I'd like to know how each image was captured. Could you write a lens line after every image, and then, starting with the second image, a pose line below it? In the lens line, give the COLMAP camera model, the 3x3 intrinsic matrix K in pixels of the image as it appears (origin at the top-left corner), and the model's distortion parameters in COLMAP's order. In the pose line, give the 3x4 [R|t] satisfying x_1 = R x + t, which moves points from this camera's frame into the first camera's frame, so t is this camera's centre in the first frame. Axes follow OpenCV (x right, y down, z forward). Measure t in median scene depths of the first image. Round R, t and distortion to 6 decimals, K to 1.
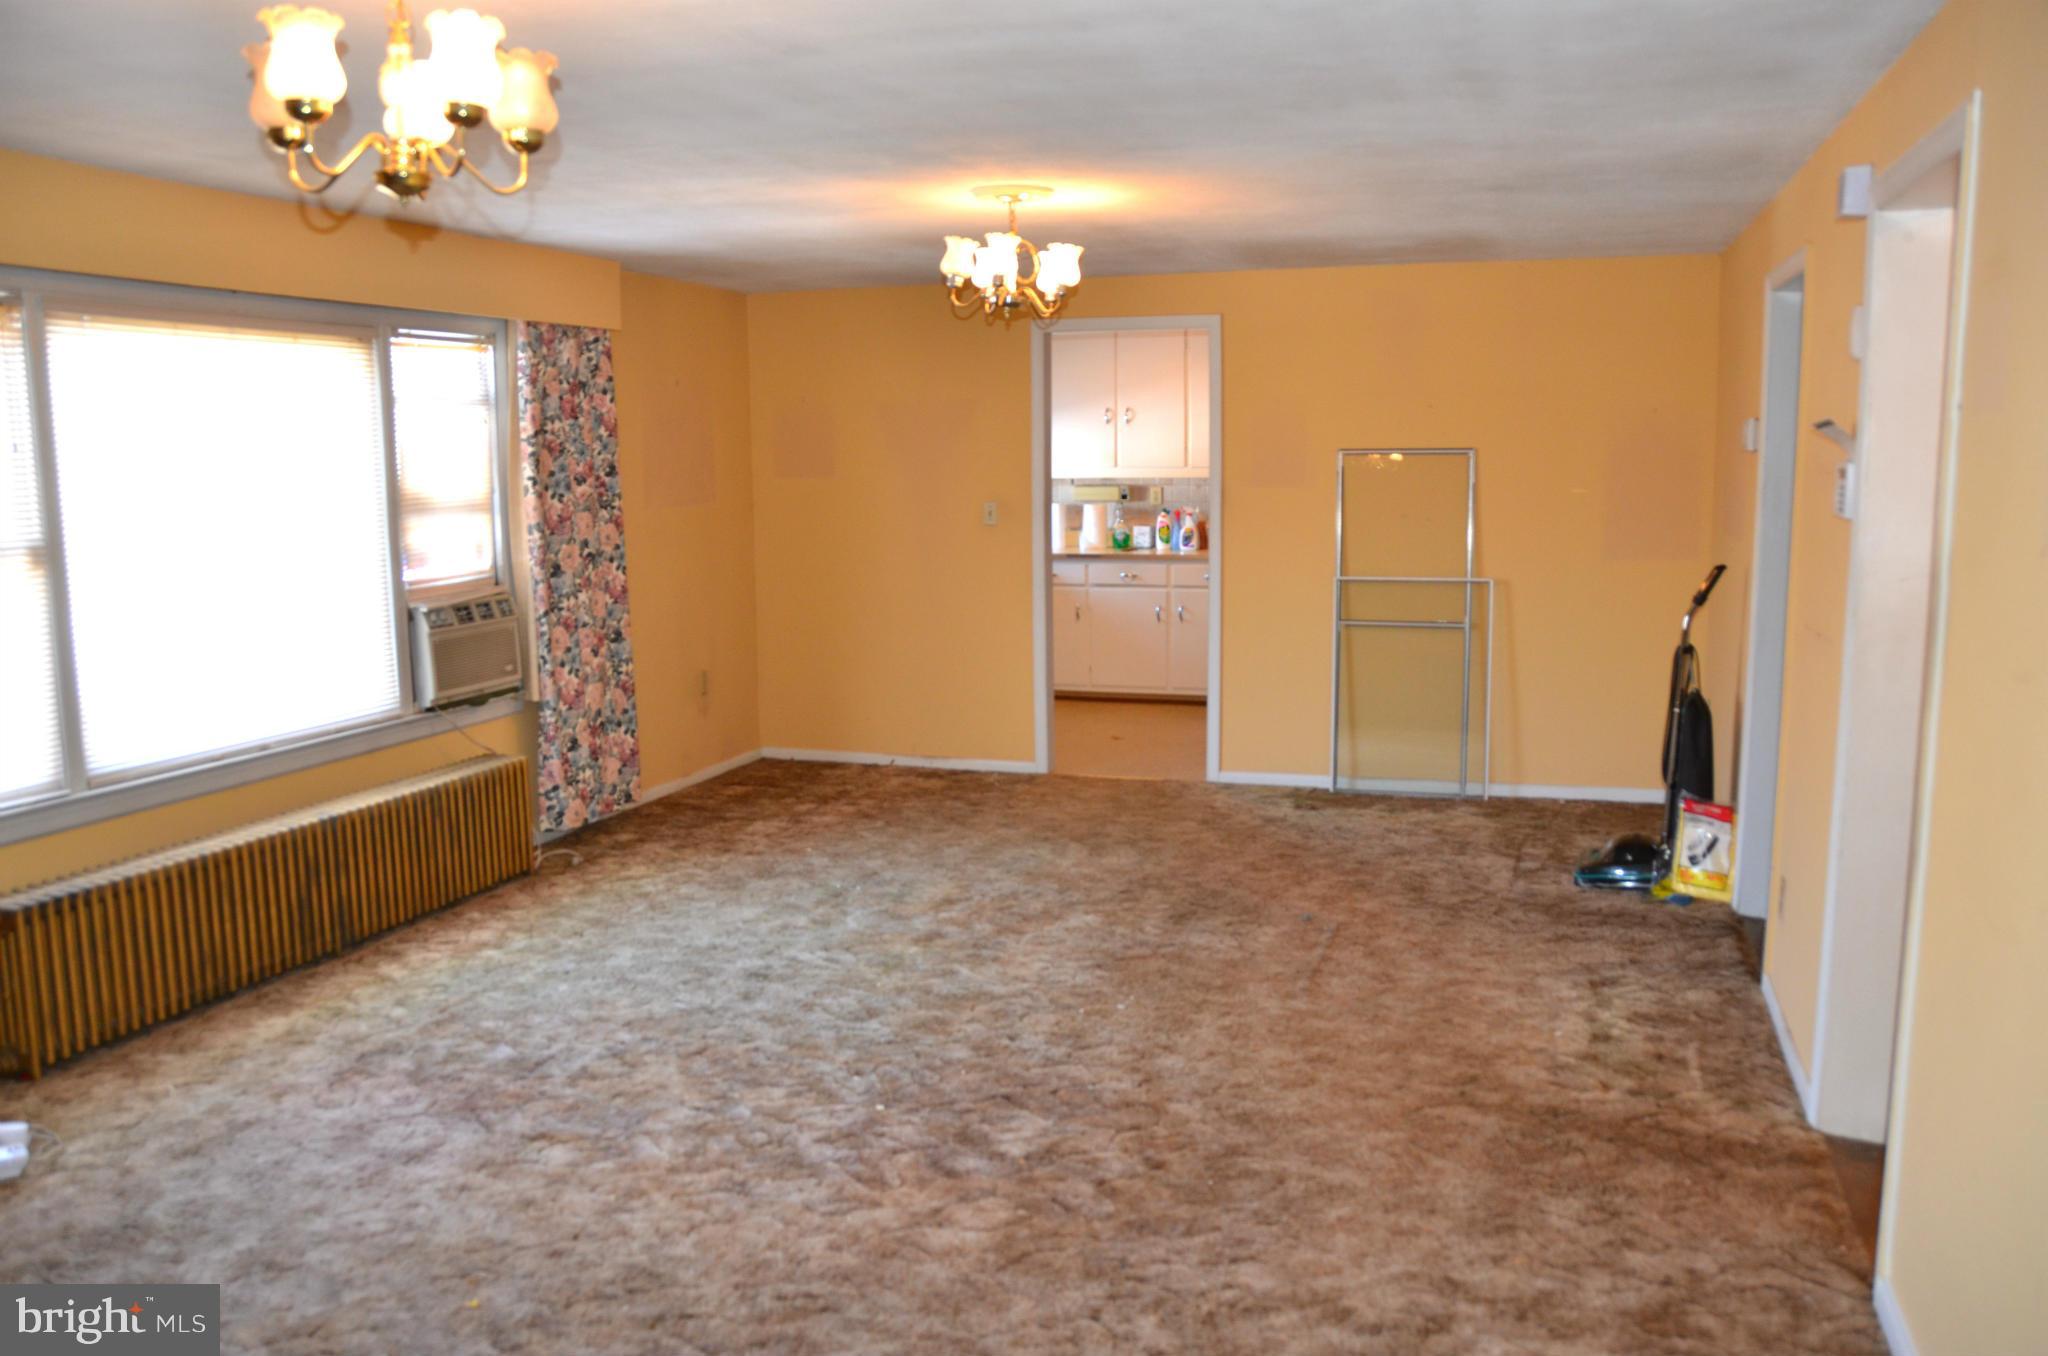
lens RADIAL K [[1621.2, 0, 1022.0], [0, 1621.2, 709.5], [0, 0, 1]] dist [-0.122281, 0.001188]
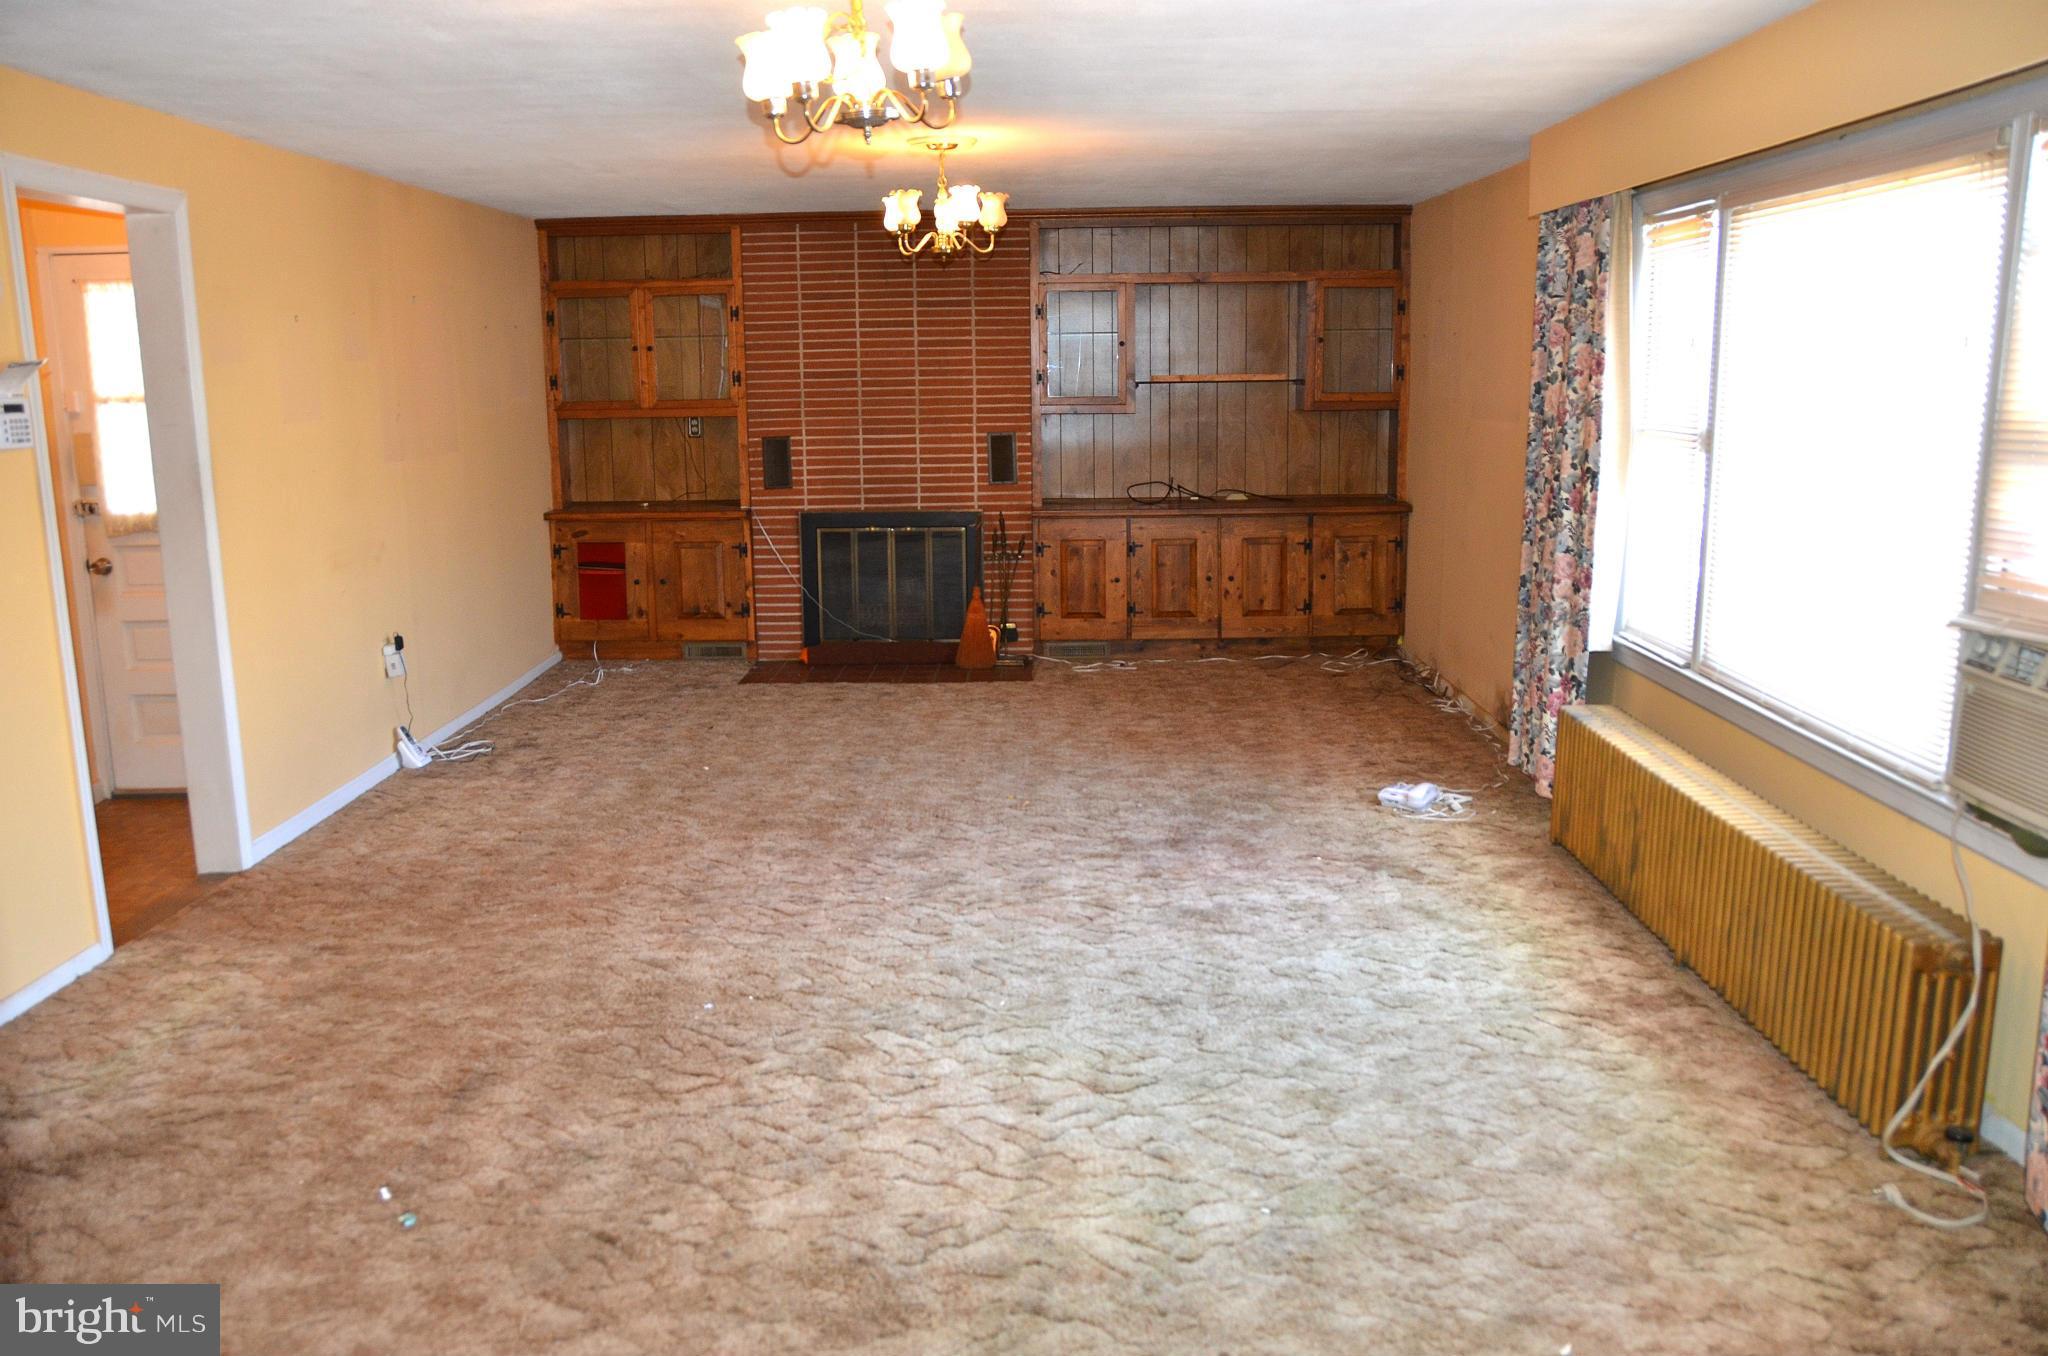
lens RADIAL K [[1621.2, 0, 1022.0], [0, 1621.2, 709.5], [0, 0, 1]] dist [-0.122281, 0.001188]
pose [[-0.952382, 0.084014, -0.293105, 0.135510], [-0.026016, 0.935395, 0.352647, -0.269559], [0.303796, 0.343480, -0.888667, 1.708254]]
